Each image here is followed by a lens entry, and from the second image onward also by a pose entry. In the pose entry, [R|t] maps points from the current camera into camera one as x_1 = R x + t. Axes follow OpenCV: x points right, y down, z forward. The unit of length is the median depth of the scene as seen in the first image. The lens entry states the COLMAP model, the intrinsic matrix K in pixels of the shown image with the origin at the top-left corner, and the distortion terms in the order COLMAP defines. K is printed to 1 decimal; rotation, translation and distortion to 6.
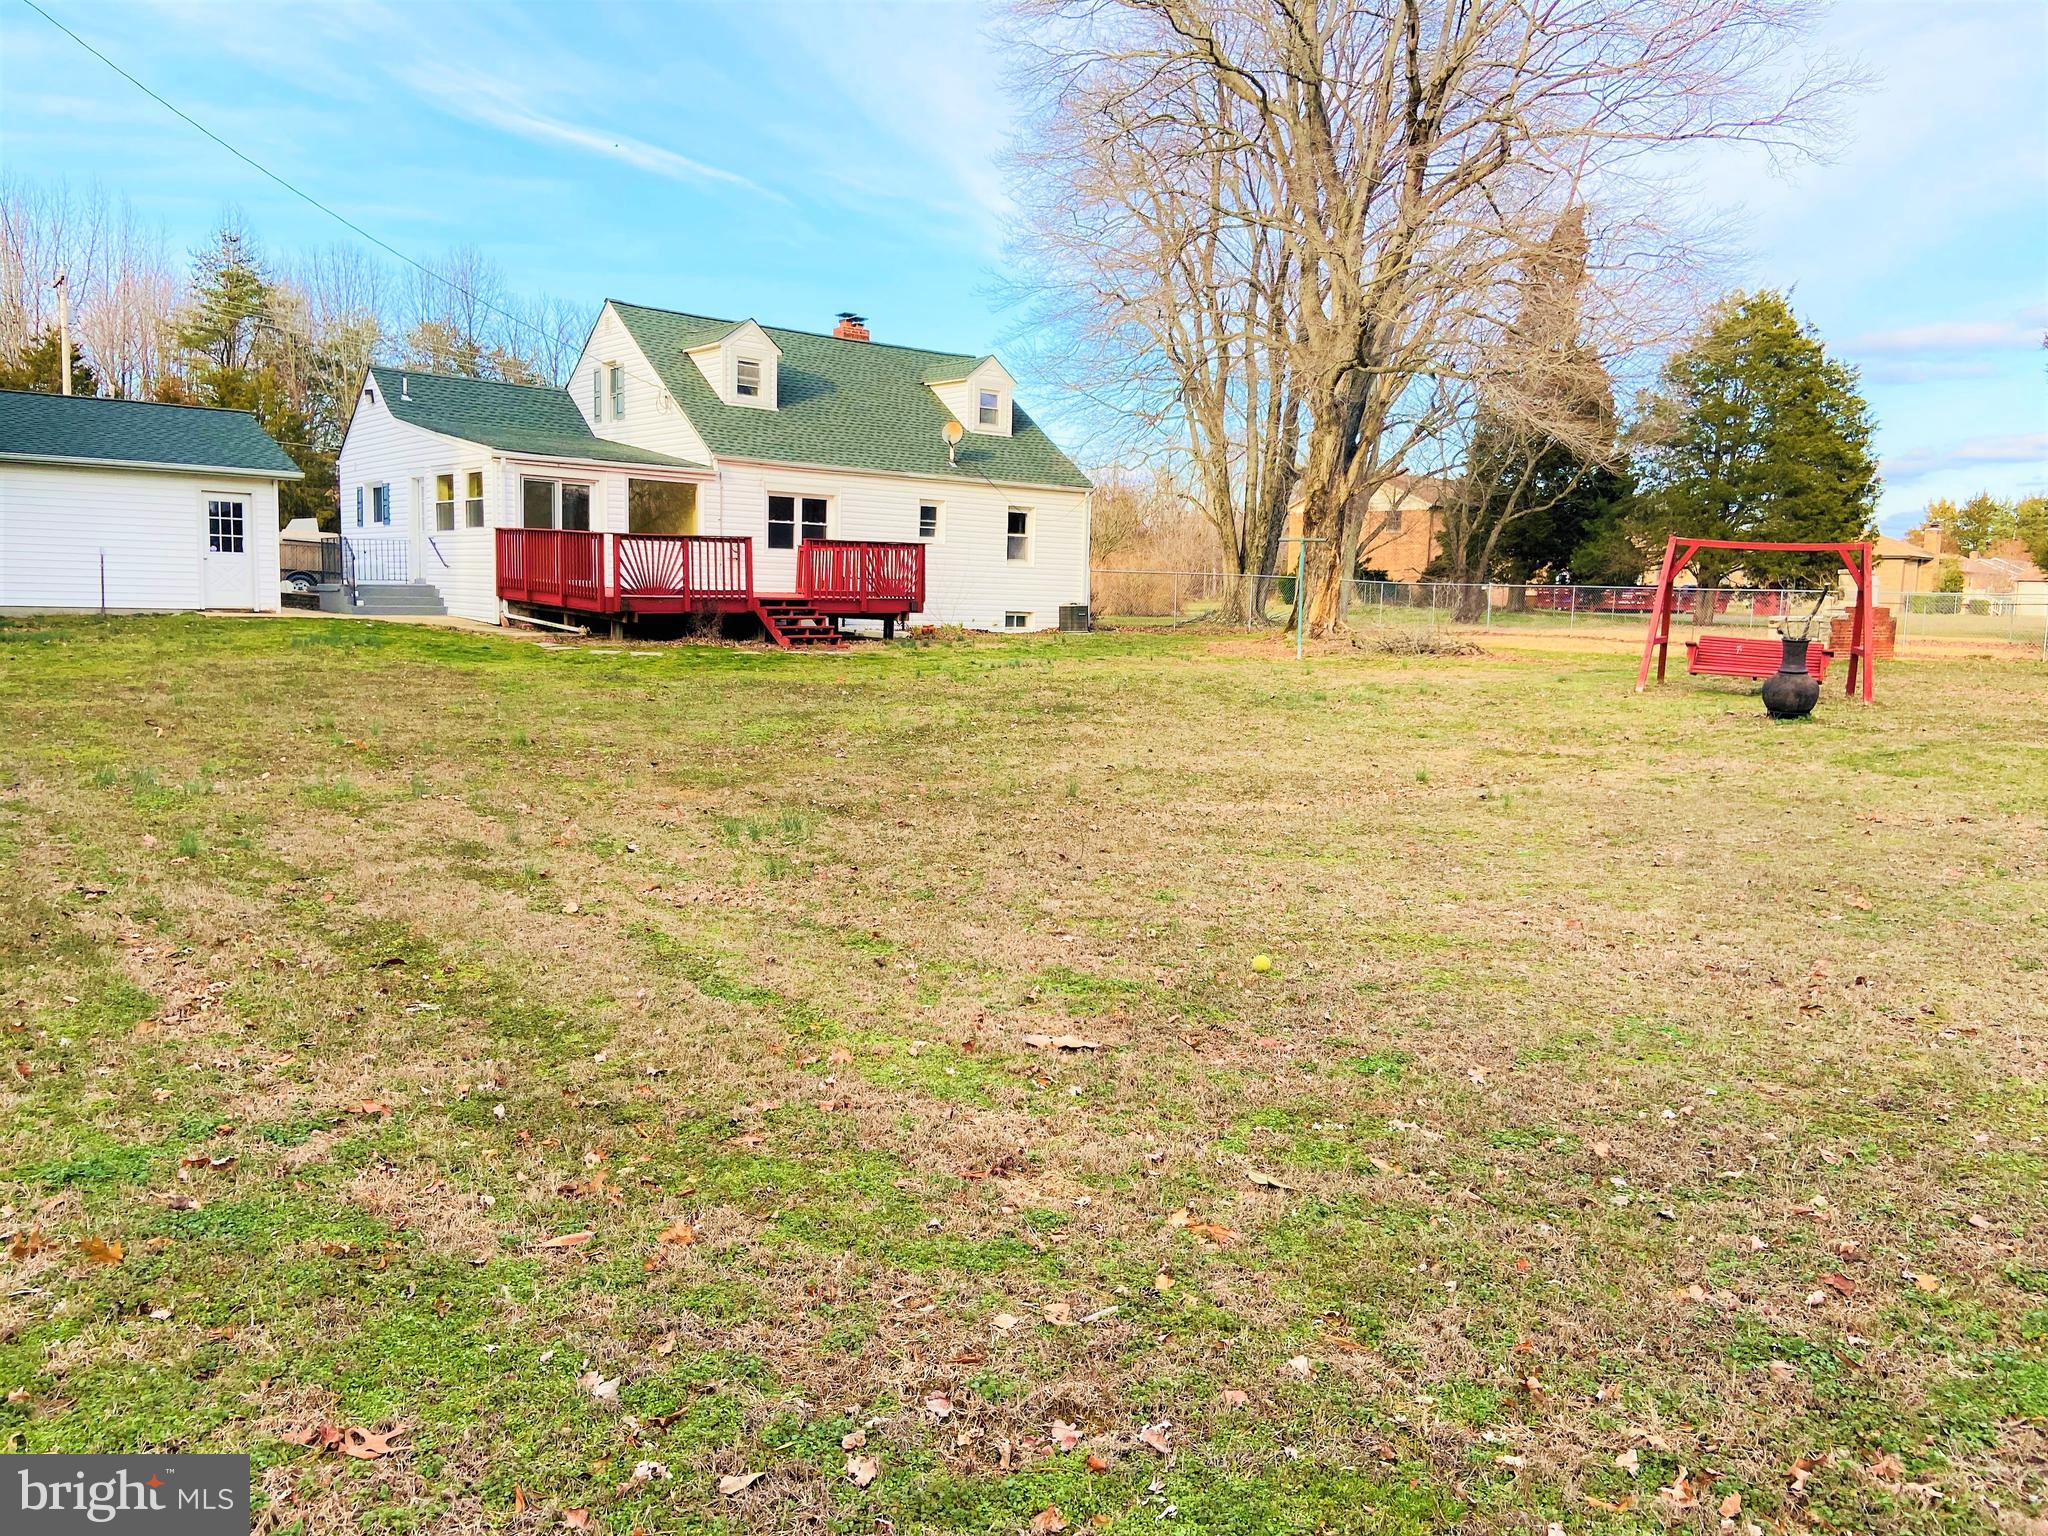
lens RADIAL K [[1538.6, 0, 1029.0], [0, 1538.6, 756.9], [0, 0, 1]] dist [0.116966, -0.140751]
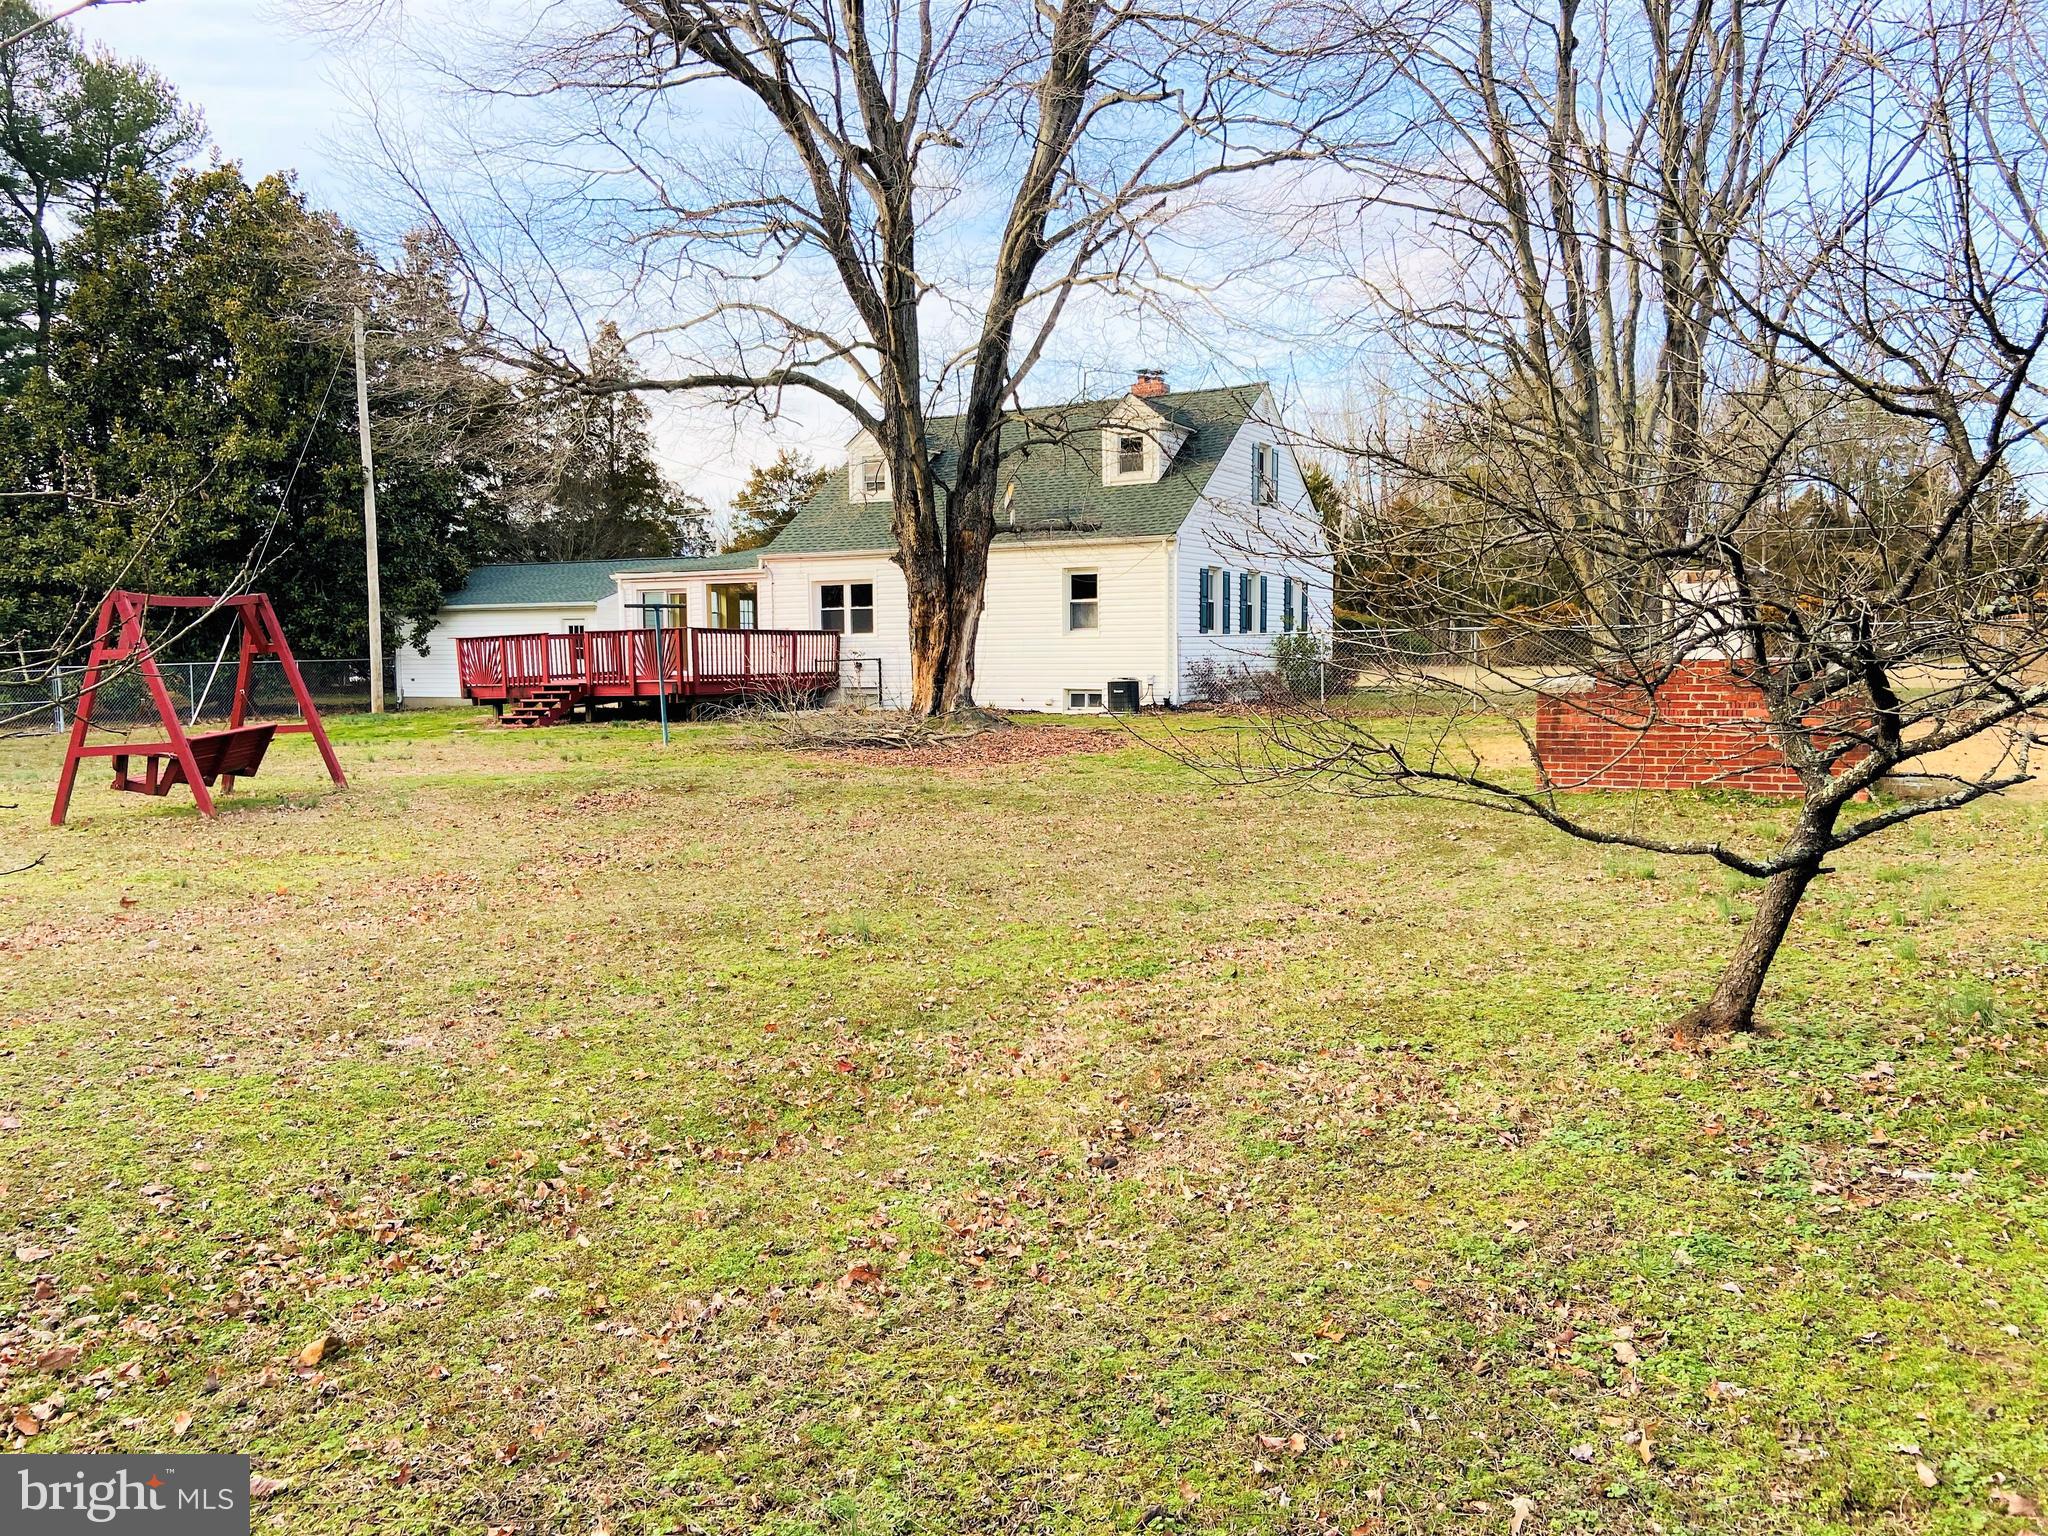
lens RADIAL K [[1538.6, 0, 1022.7], [0, 1538.6, 755.4], [0, 0, 1]] dist [0.116966, -0.140751]
pose [[0.404138, 0.025000, -0.914356, 0.851907], [-0.074607, 0.997197, -0.005710, -0.056258], [0.911650, 0.070525, 0.404870, 0.698666]]
